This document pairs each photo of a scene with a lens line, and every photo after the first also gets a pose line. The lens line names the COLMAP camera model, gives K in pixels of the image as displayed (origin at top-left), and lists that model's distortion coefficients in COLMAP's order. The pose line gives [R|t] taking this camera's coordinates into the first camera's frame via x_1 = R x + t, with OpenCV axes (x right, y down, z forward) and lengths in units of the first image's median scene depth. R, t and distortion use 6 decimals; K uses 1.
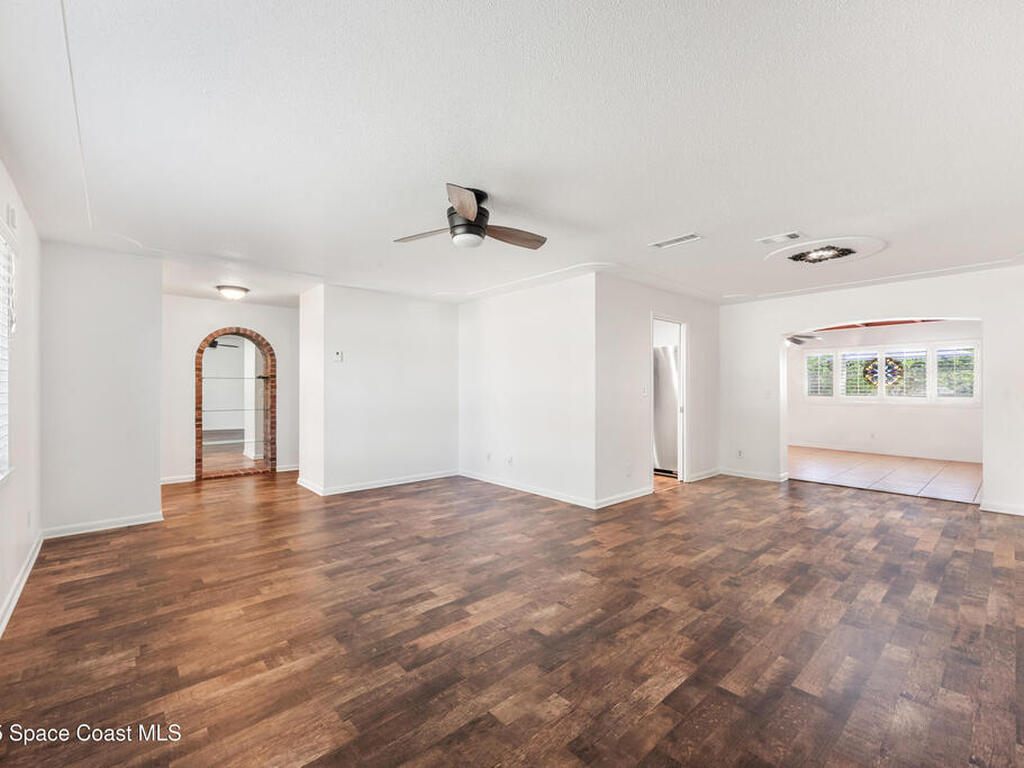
lens RADIAL K [[451.3, 0, 515.4], [0, 451.3, 387.3], [0, 0, 1]] dist [0.003679, 0.000009]
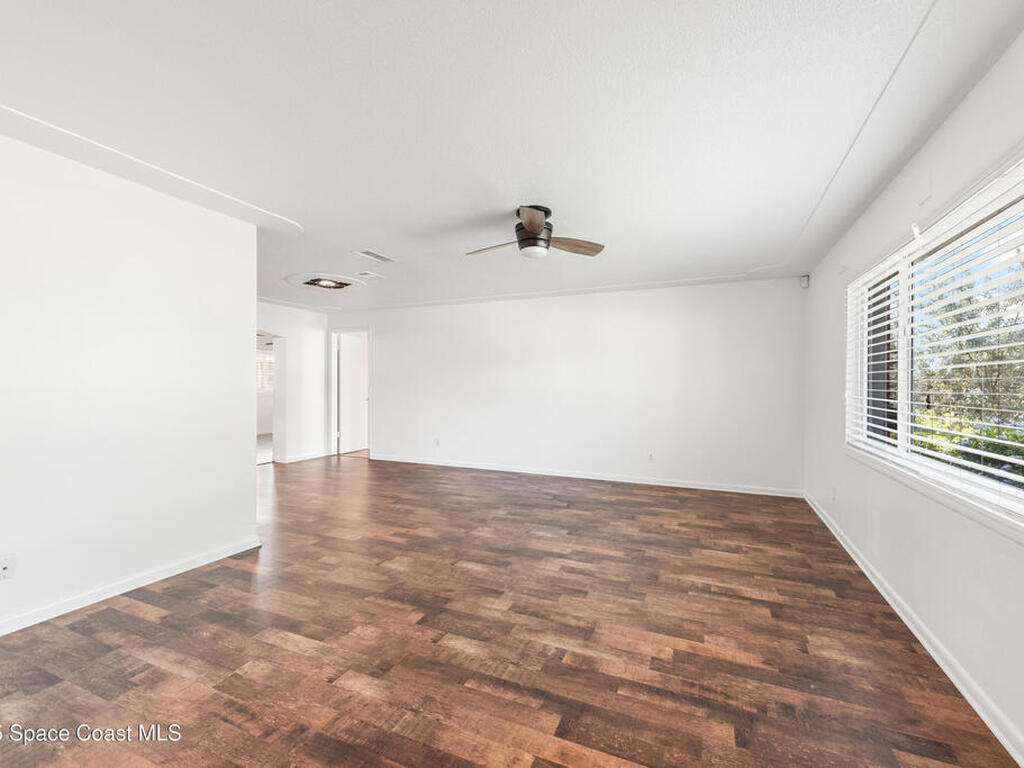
lens RADIAL K [[451.3, 0, 515.4], [0, 451.3, 387.3], [0, 0, 1]] dist [0.003679, 0.000009]
pose [[-0.418277, -0.006911, 0.908293, -1.139929], [-0.005966, 0.999970, 0.004861, 0.003971], [-0.908300, -0.003386, -0.418306, 1.561598]]
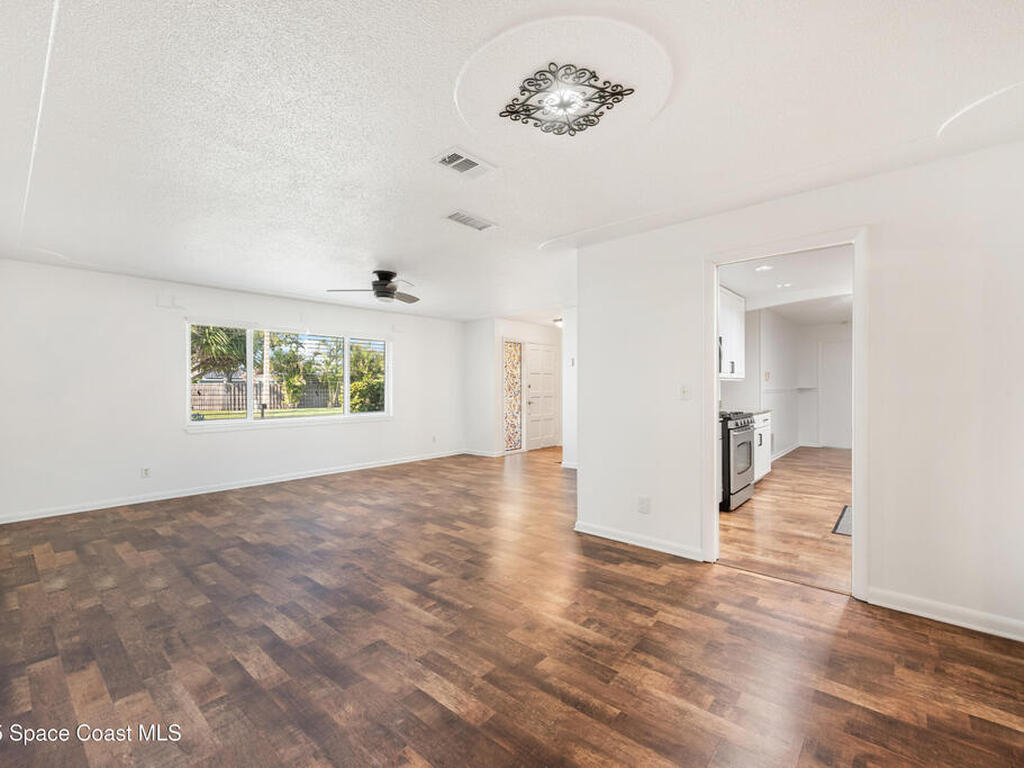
lens RADIAL K [[451.3, 0, 515.4], [0, 451.3, 387.3], [0, 0, 1]] dist [0.003679, 0.000009]
pose [[0.122573, 0.001421, -0.992458, 1.680814], [0.005098, 0.999985, 0.002062, 0.000460], [0.992446, -0.005313, 0.122564, 1.321679]]
